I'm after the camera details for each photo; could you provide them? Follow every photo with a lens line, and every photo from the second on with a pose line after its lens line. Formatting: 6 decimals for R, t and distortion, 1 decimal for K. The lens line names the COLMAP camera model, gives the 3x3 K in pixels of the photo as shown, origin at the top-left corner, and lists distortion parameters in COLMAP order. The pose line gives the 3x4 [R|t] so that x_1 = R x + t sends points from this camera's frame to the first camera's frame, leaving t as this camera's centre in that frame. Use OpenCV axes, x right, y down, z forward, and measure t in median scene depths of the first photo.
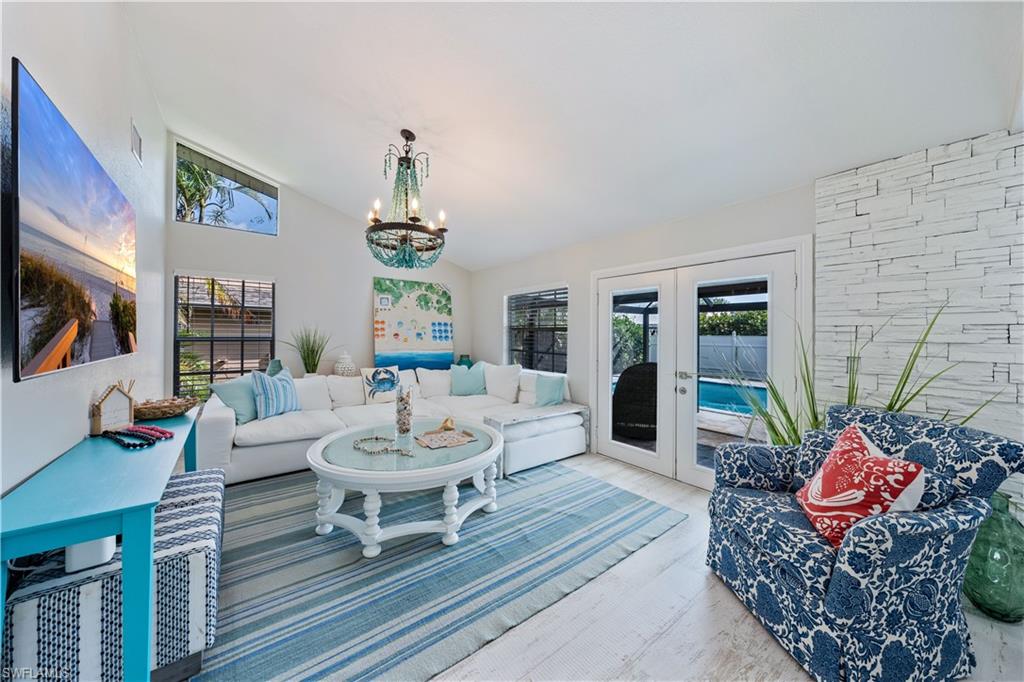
lens RADIAL K [[352.9, 0, 513.7], [0, 352.9, 334.0], [0, 0, 1]] dist [-0.003426, 0.000284]
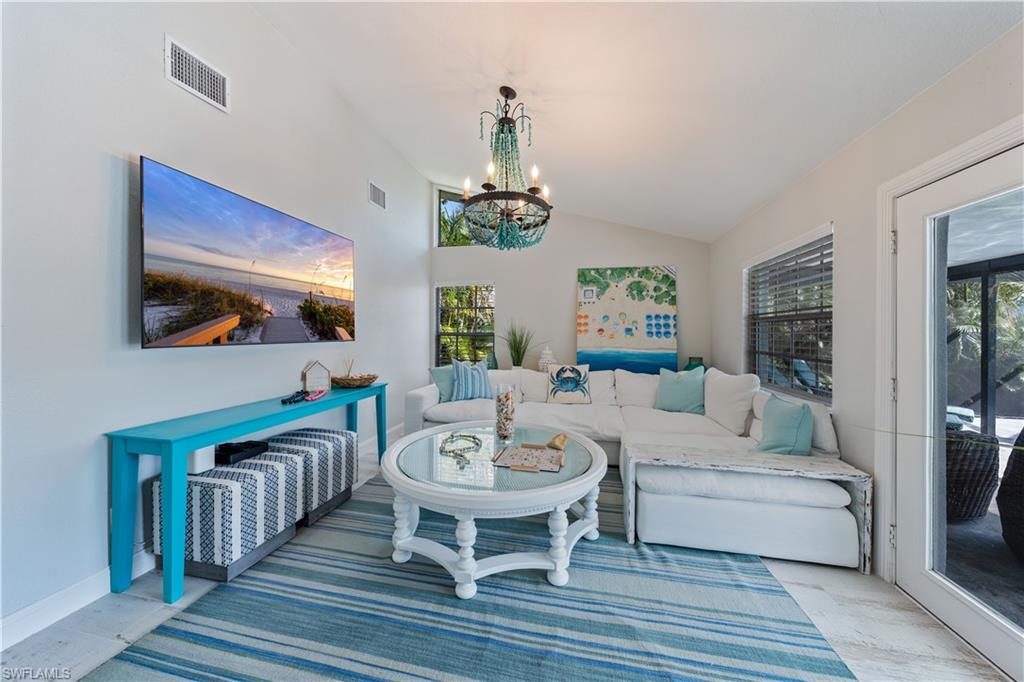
lens RADIAL K [[352.9, 0, 510.6], [0, 352.9, 335.3], [0, 0, 1]] dist [-0.003426, 0.000284]
pose [[0.642049, -0.000232, -0.766663, 0.240925], [0.001001, 0.999999, 0.000535, 0.016836], [0.766663, -0.001111, 0.642049, 0.303091]]
